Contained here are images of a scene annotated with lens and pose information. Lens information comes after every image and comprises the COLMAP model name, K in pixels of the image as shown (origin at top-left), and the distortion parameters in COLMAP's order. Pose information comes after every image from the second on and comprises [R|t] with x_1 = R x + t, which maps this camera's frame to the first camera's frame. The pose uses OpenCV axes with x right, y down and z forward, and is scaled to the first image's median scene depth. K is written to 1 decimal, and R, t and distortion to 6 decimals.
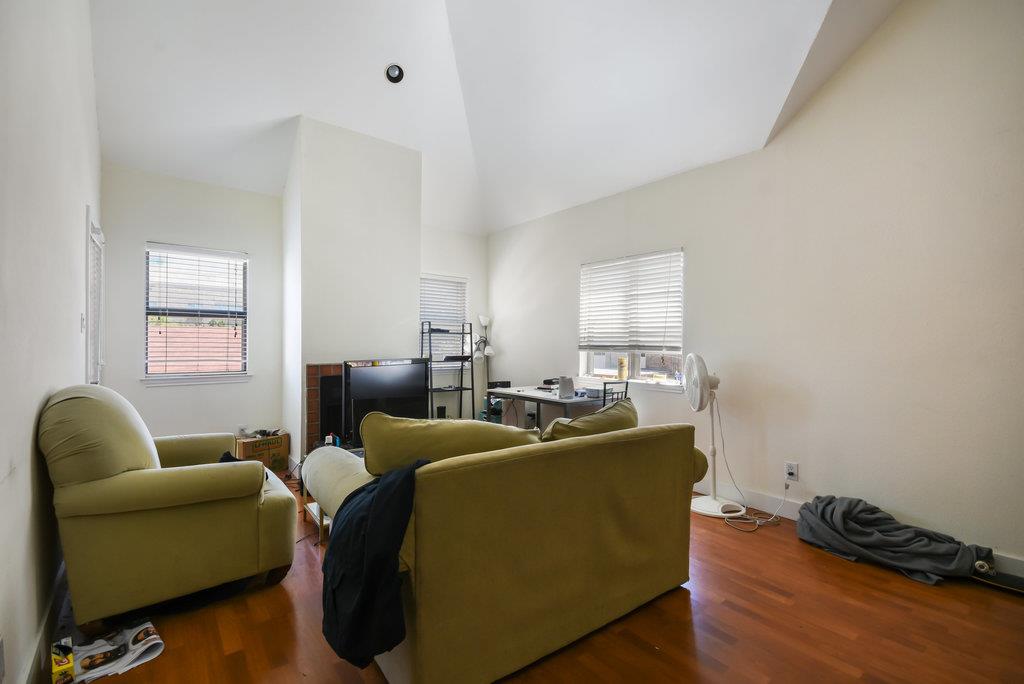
lens RADIAL K [[455.6, 0, 501.4], [0, 455.6, 338.2], [0, 0, 1]] dist [-0.003395, -0.001109]
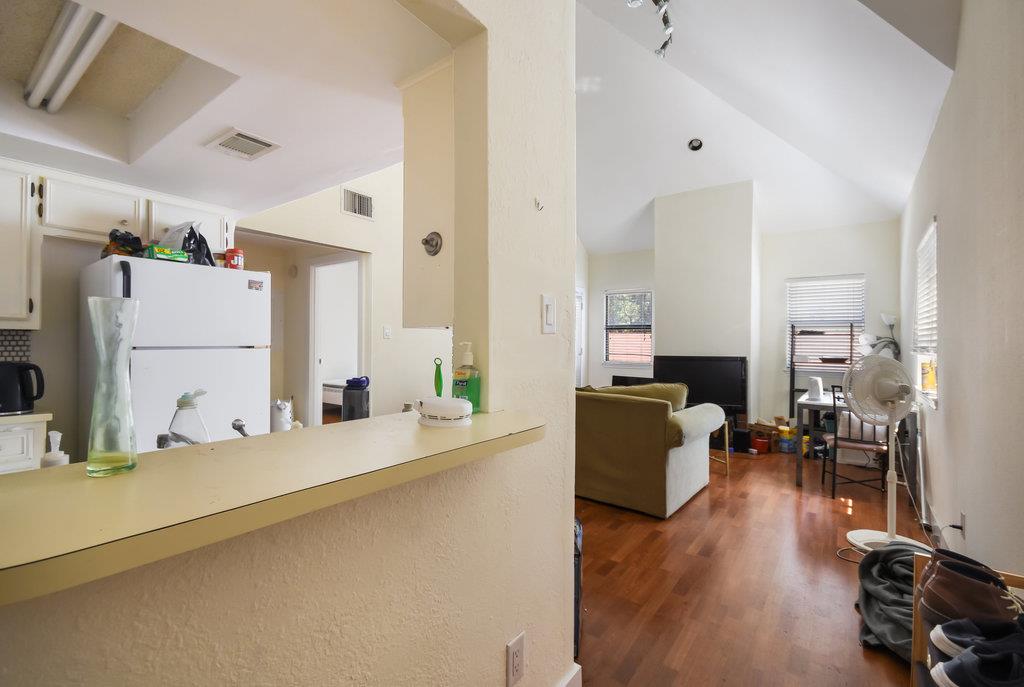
lens RADIAL K [[455.6, 0, 502.1], [0, 455.6, 340.2], [0, 0, 1]] dist [-0.003395, -0.001109]
pose [[0.252186, -0.012417, -0.967599, 0.910835], [0.005235, 0.999921, -0.011467, 0.012167], [0.967665, -0.002173, 0.252231, 0.095153]]
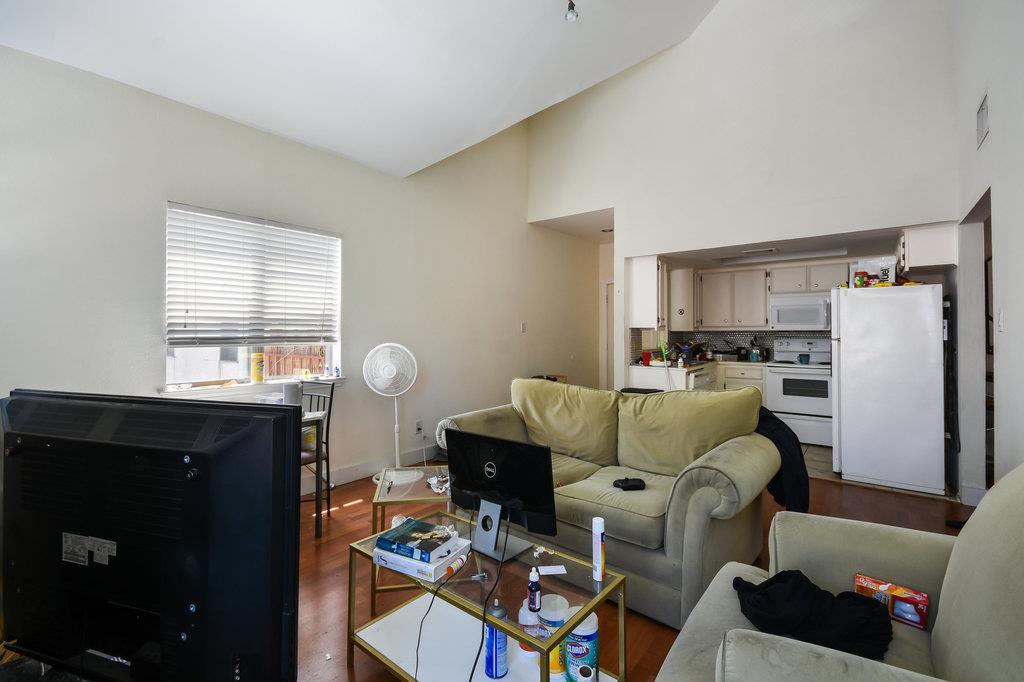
lens RADIAL K [[443.6, 0, 512.1], [0, 443.6, 335.9], [0, 0, 1]] dist [0.001017, 0.000101]
pose [[-0.234941, -0.010682, 0.971951, -0.564074], [-0.009242, 0.999919, 0.008755, 0.004660], [-0.971966, -0.006926, -0.235021, 0.825926]]
